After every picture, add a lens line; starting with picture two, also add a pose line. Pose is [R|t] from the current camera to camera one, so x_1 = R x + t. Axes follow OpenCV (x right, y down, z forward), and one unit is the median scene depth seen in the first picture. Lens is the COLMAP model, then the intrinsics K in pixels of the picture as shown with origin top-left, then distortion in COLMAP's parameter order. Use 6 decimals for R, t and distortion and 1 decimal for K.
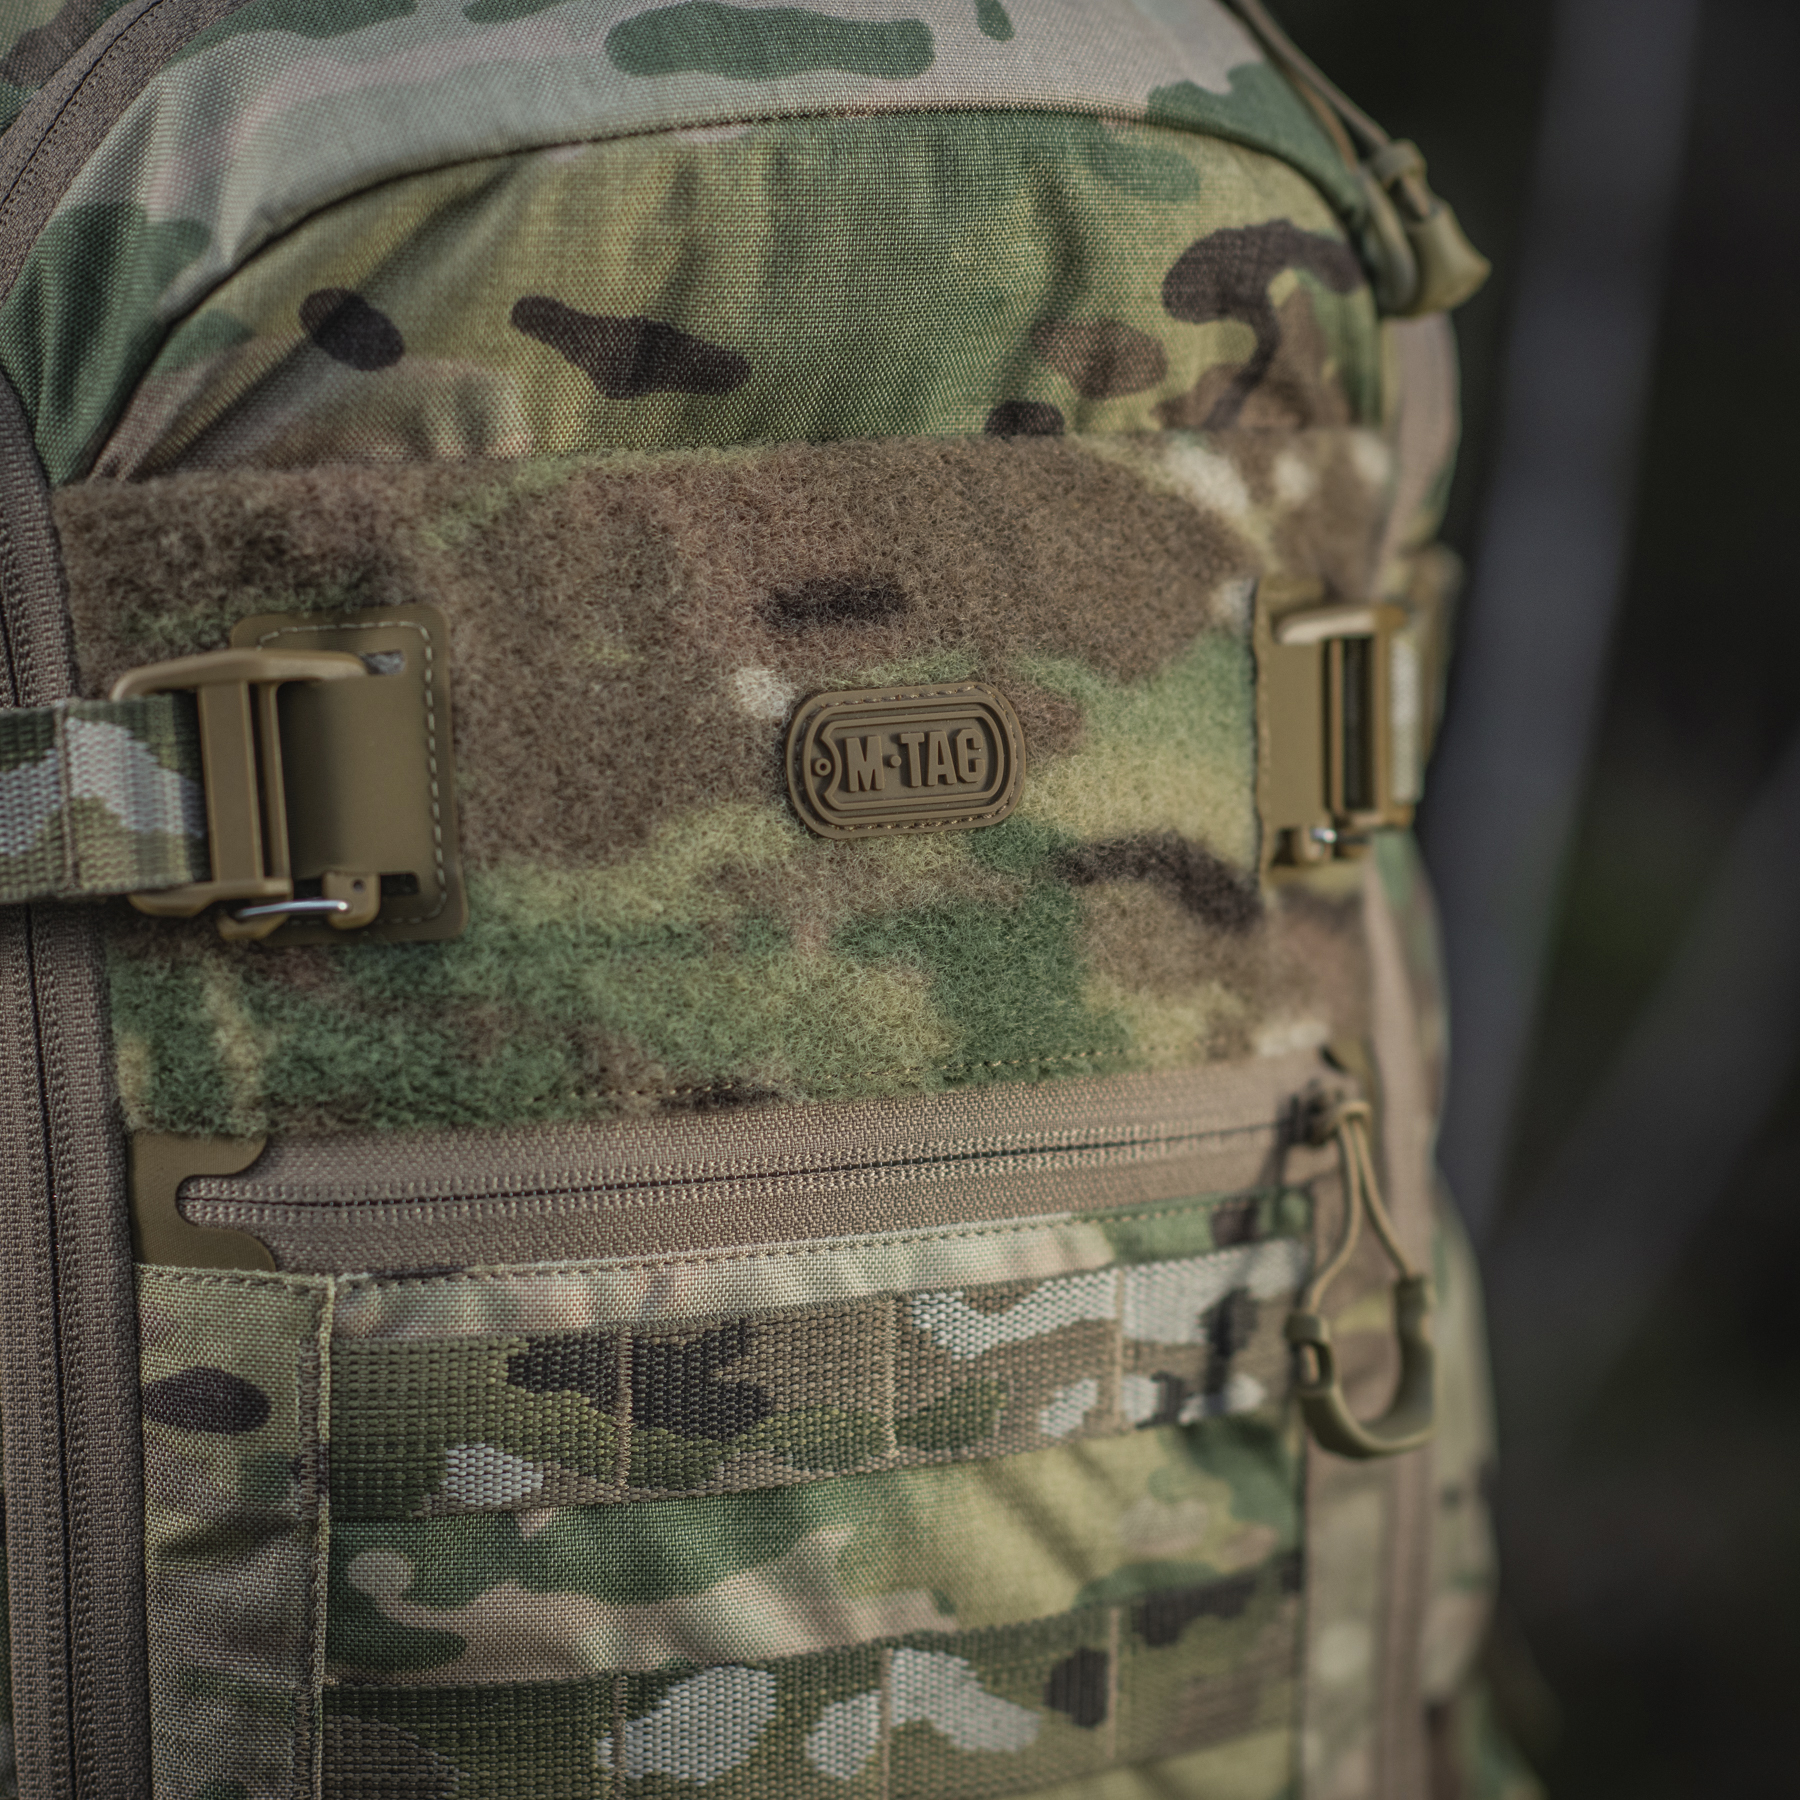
lens RADIAL K [[7607.1, 0, 896.1], [0, 7607.1, 895.3], [0, 0, 1]] dist [-0.424242, 0.000000]
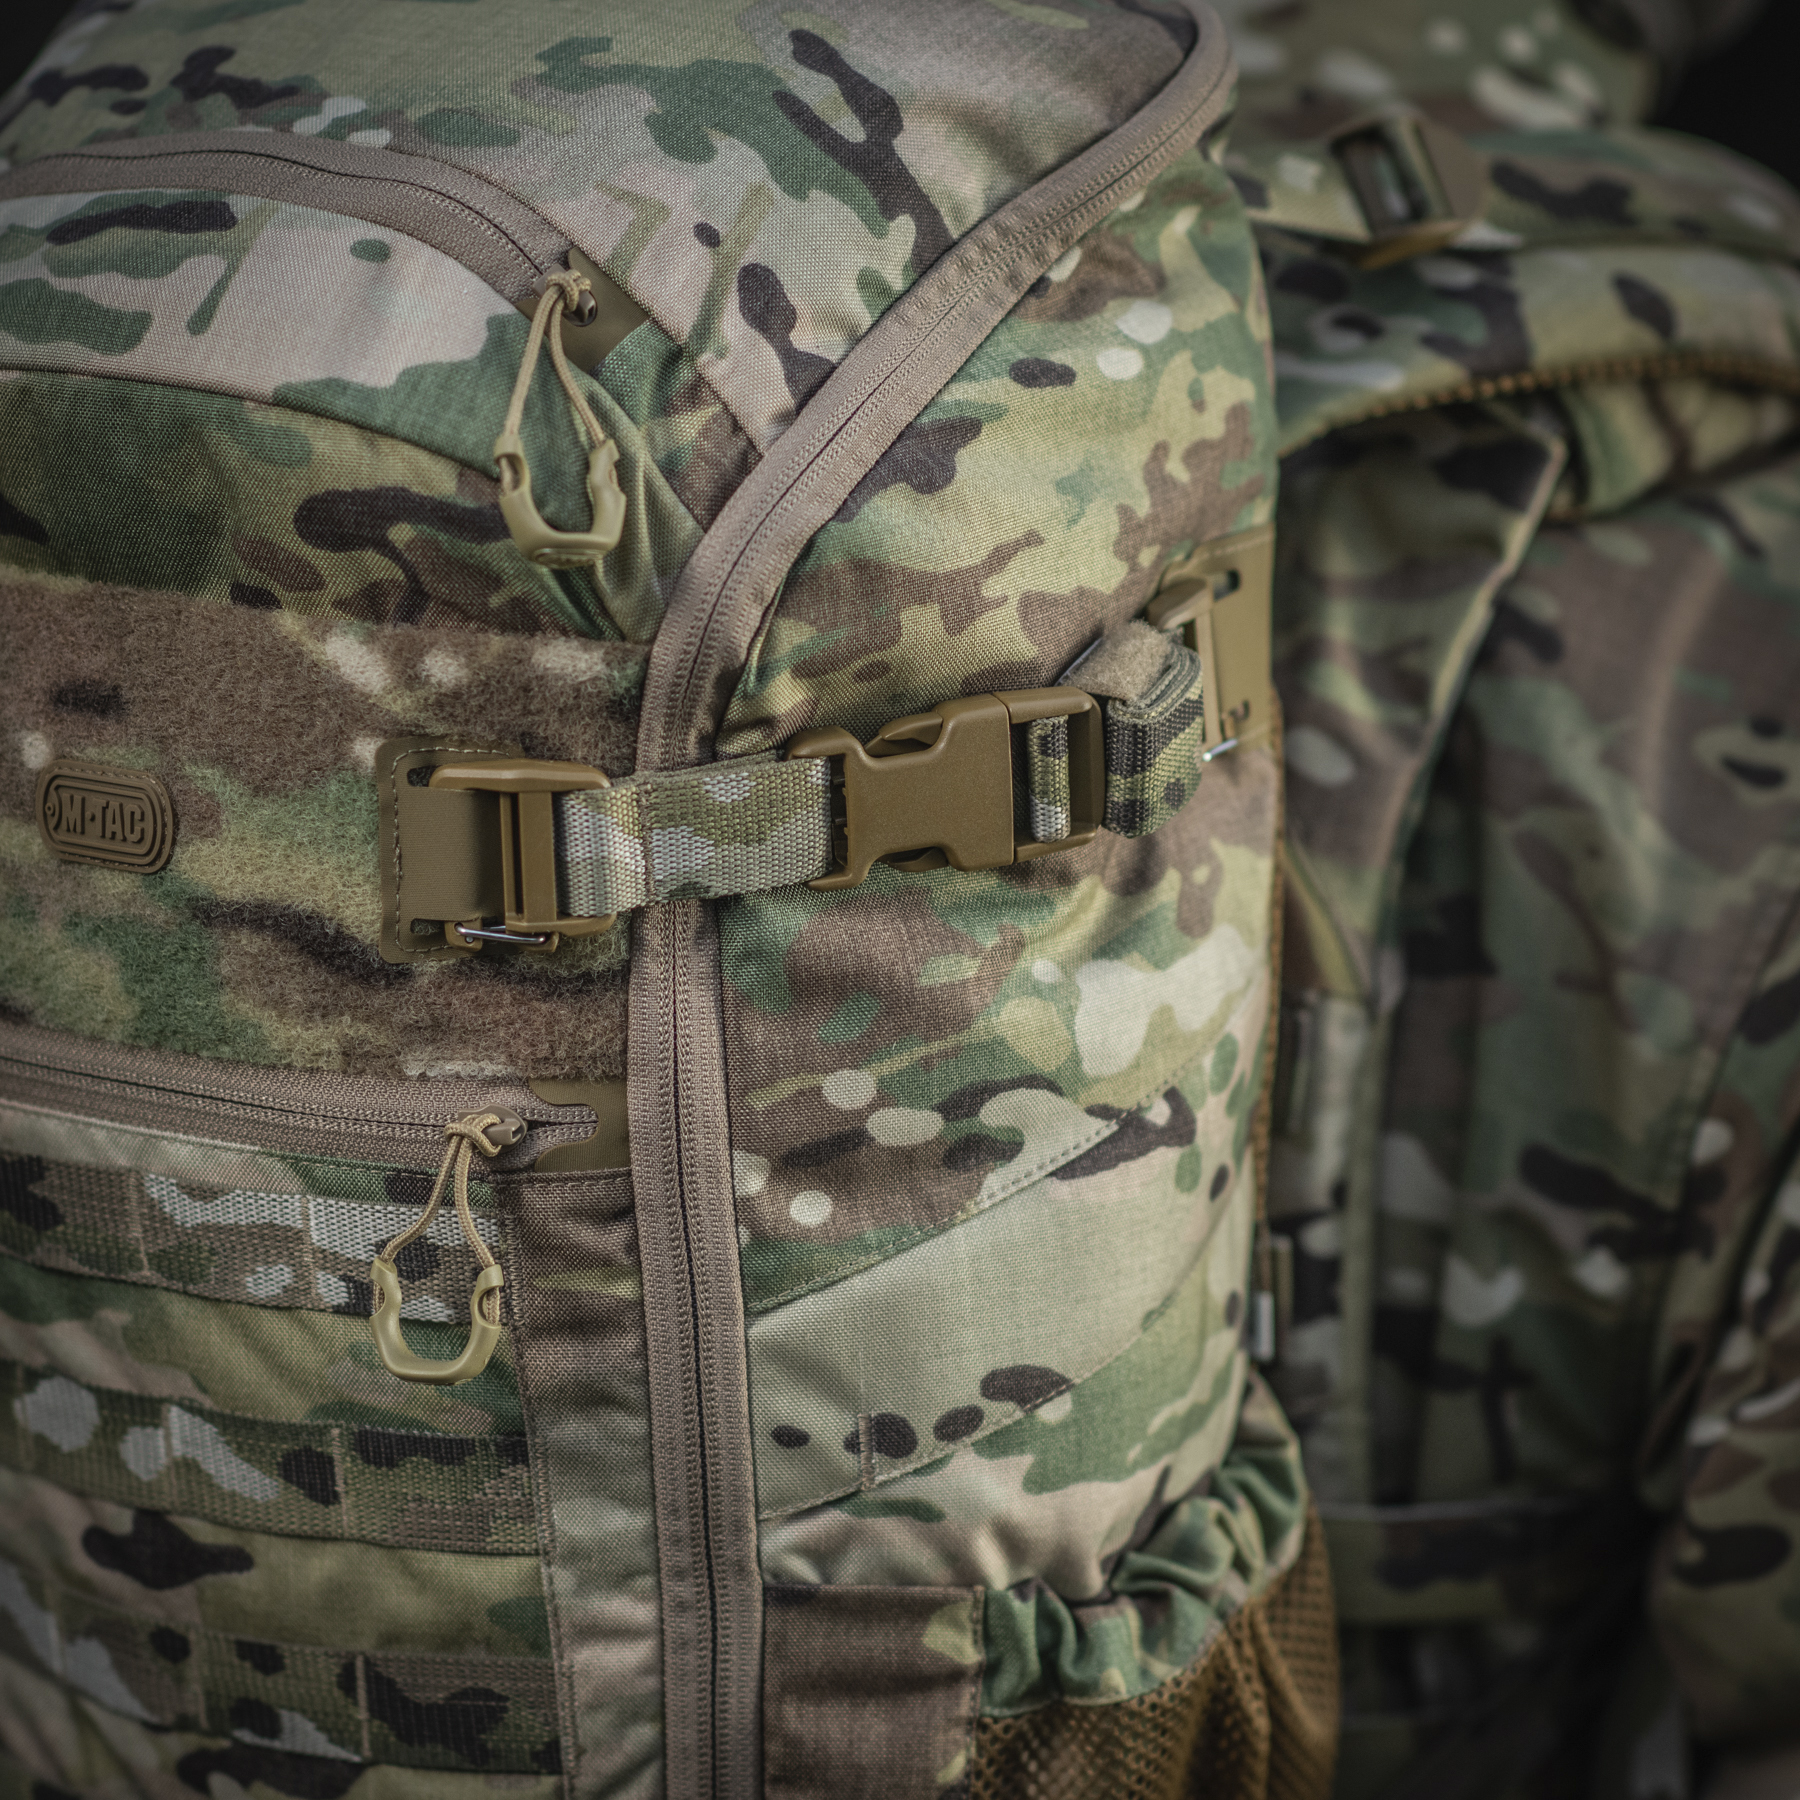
lens RADIAL K [[7950.0, 0, 895.2], [0, 7950.0, 902.4], [0, 0, 1]] dist [-0.136021, 0.000000]
pose [[0.456394, 0.253442, -0.852919, 1.337357], [-0.084046, 0.966569, 0.242240, -0.373452], [0.885799, -0.038872, 0.462437, 0.428540]]
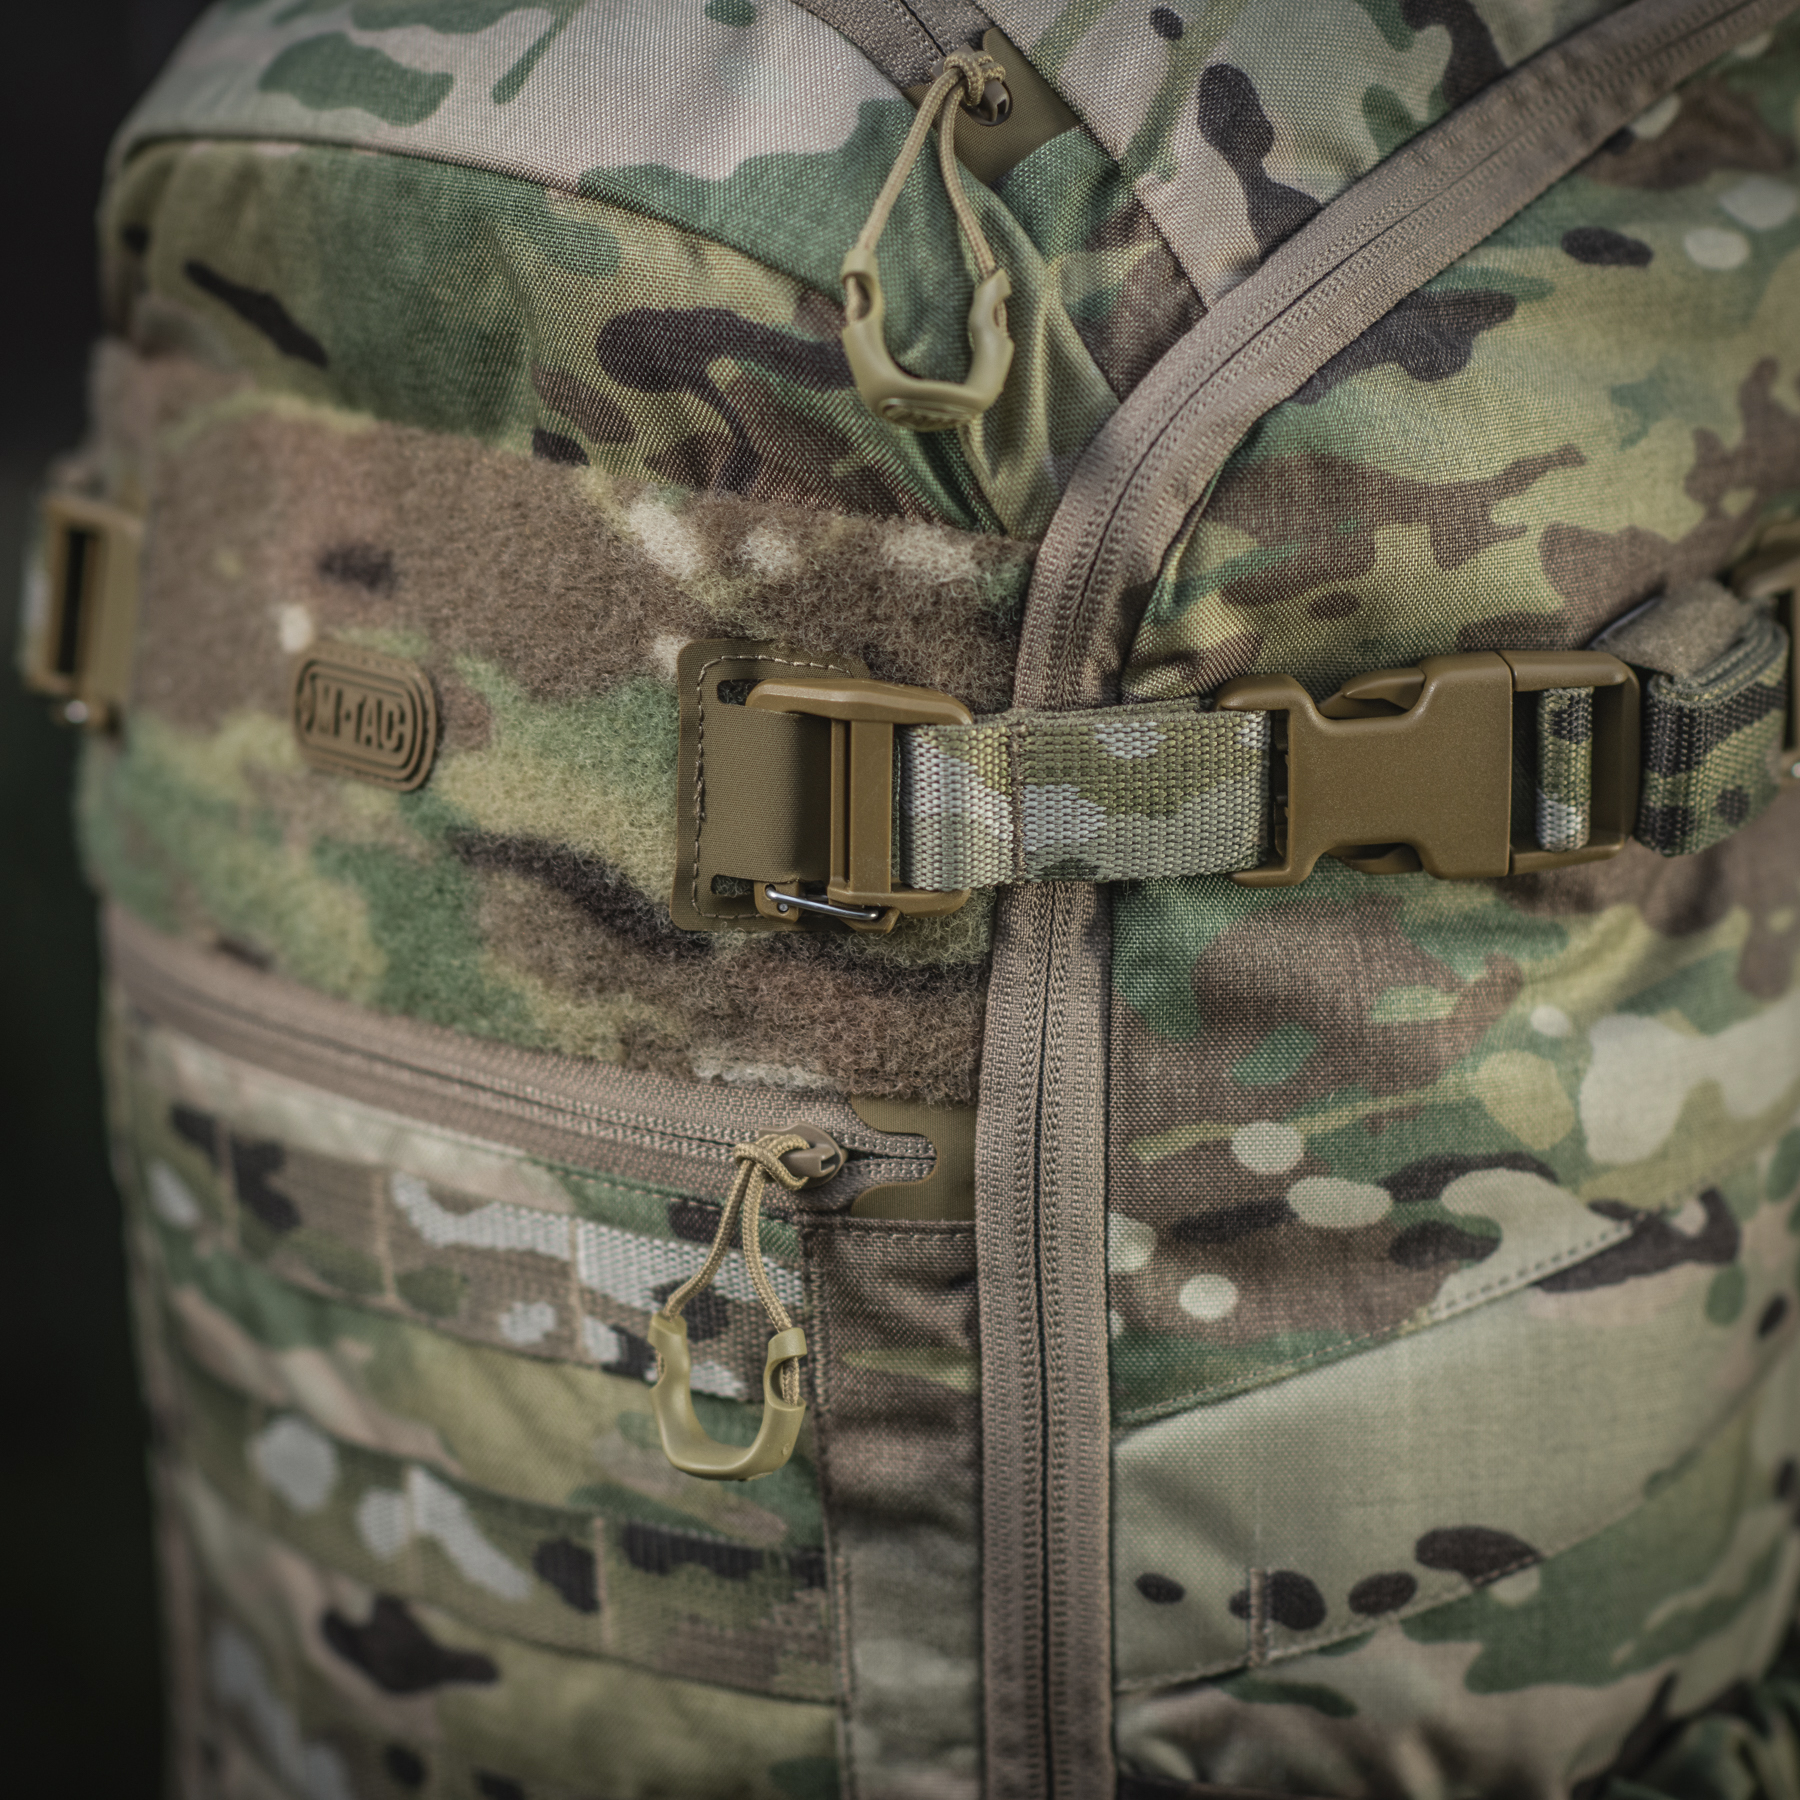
lens RADIAL K [[6768.9, 0, 908.3], [0, 6768.9, 895.0], [0, 0, 1]] dist [-0.150615, 0.000000]
pose [[0.285676, 0.266931, -0.920400, 0.948047], [-0.129448, 0.962371, 0.238924, -0.240430], [0.949543, 0.050889, 0.309481, 0.753414]]
